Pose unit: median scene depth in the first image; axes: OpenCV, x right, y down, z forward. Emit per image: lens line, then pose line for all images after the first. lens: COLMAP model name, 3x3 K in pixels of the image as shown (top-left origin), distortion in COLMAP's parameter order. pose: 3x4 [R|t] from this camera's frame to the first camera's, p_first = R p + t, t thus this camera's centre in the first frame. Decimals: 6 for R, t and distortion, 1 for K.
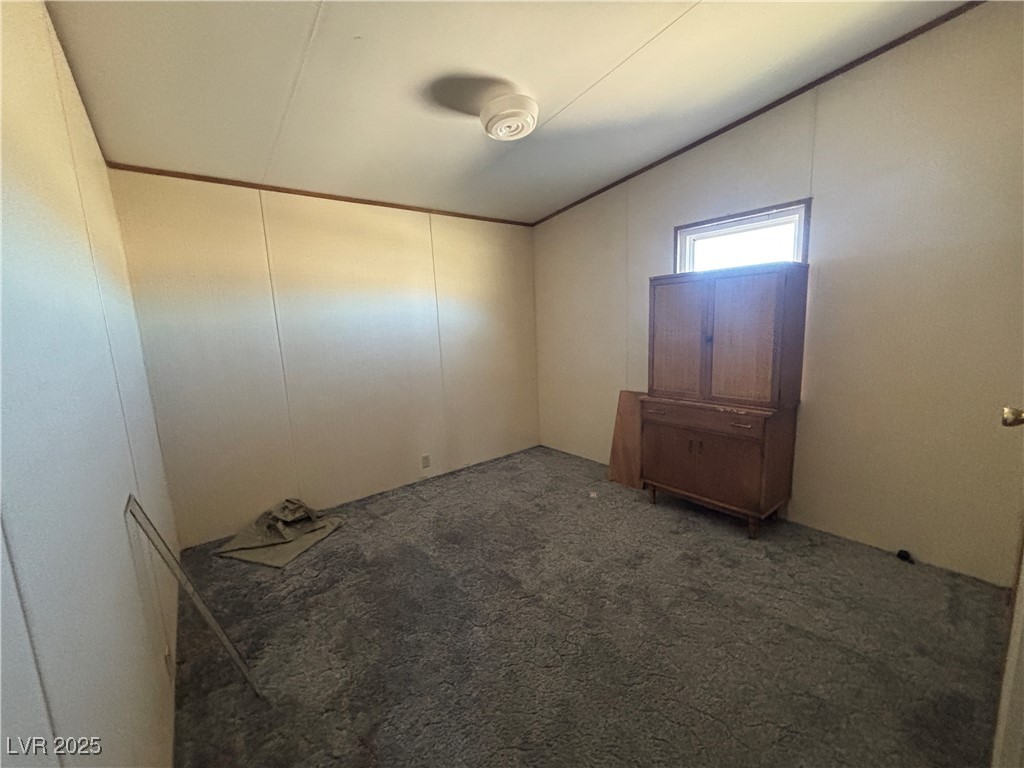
lens RADIAL K [[413.1, 0, 512.0], [0, 413.1, 384.0], [0, 0, 1]] dist [0.003342, -0.000355]
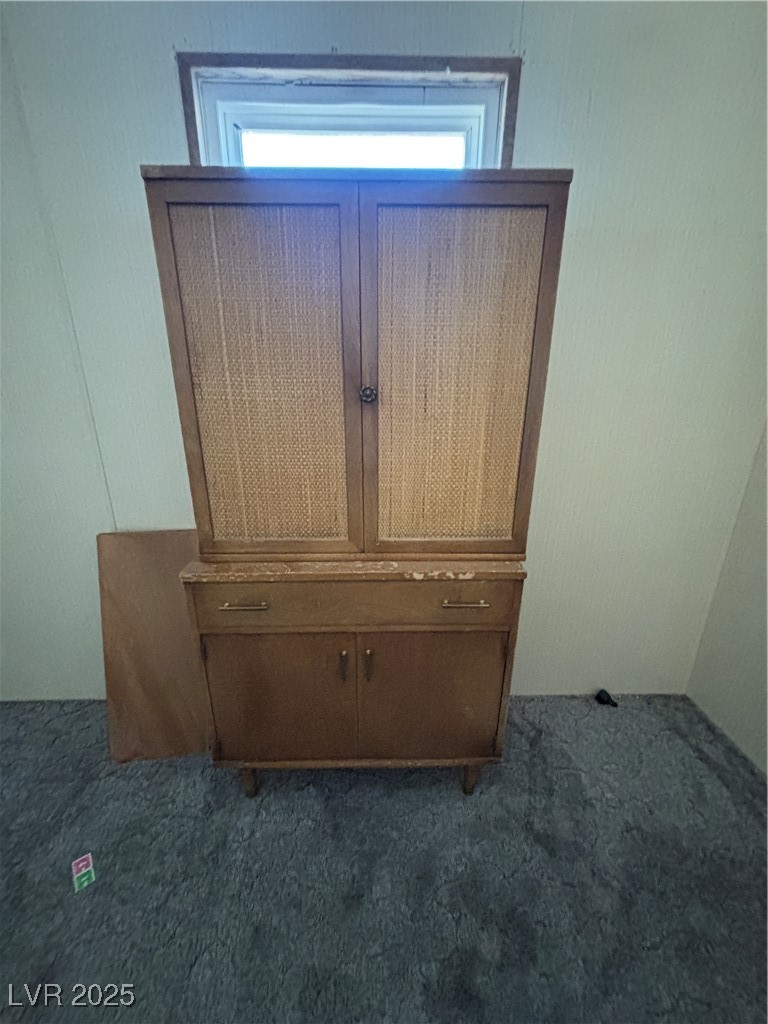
lens RADIAL K [[413.1, 0, 384.0], [0, 413.1, 512.0], [0, 0, 1]] dist [0.003342, -0.000355]
pose [[0.611226, -0.213420, 0.762138, 0.181176], [0.087644, 0.975286, 0.202819, -0.078103], [-0.786588, -0.057171, 0.614825, 0.732846]]
